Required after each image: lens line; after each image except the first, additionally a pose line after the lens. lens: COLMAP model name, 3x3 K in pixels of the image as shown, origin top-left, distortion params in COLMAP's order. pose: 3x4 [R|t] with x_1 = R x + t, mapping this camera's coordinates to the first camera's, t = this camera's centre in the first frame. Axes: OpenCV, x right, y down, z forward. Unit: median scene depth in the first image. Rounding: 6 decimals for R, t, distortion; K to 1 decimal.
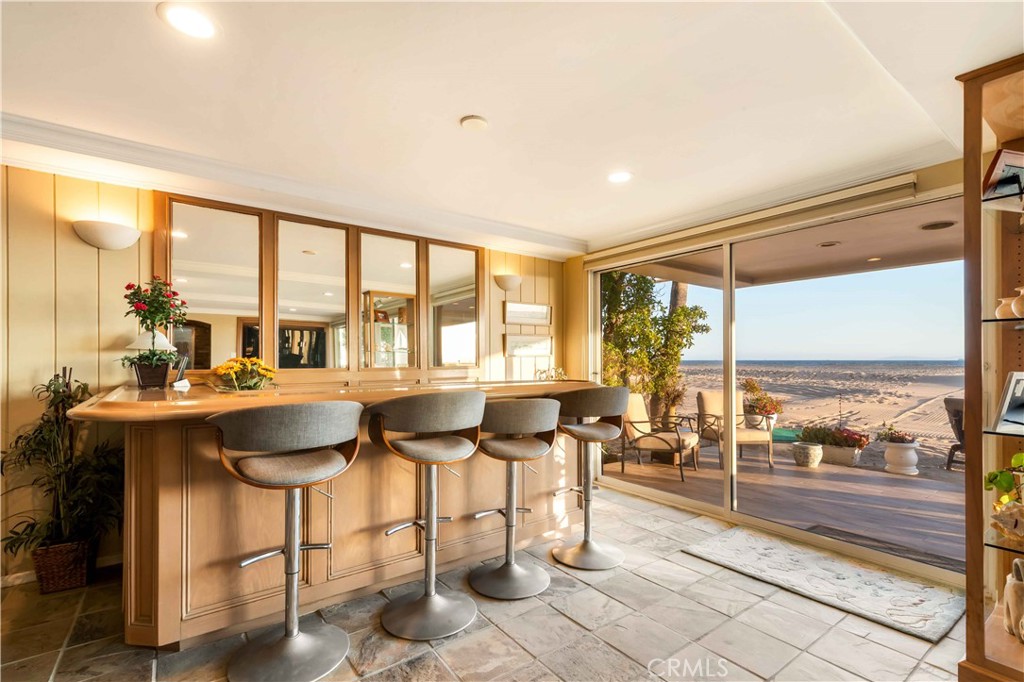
lens RADIAL K [[461.5, 0, 514.3], [0, 461.5, 354.1], [0, 0, 1]] dist [0.016853, 0.000033]
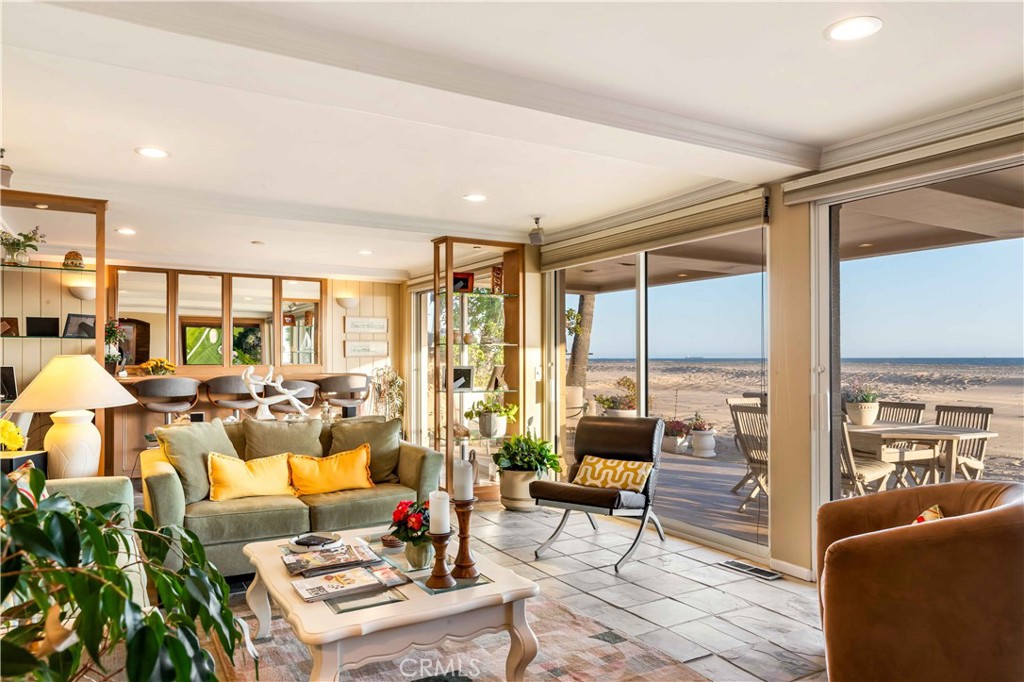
lens RADIAL K [[706.1, 0, 542.4], [0, 706.1, 344.0], [0, 0, 1]] dist [-0.005205, -0.001121]
pose [[0.996445, -0.000818, -0.084247, 0.703535], [0.000414, 0.999988, -0.004807, -0.021612], [0.084250, 0.004755, 0.996433, -0.982057]]
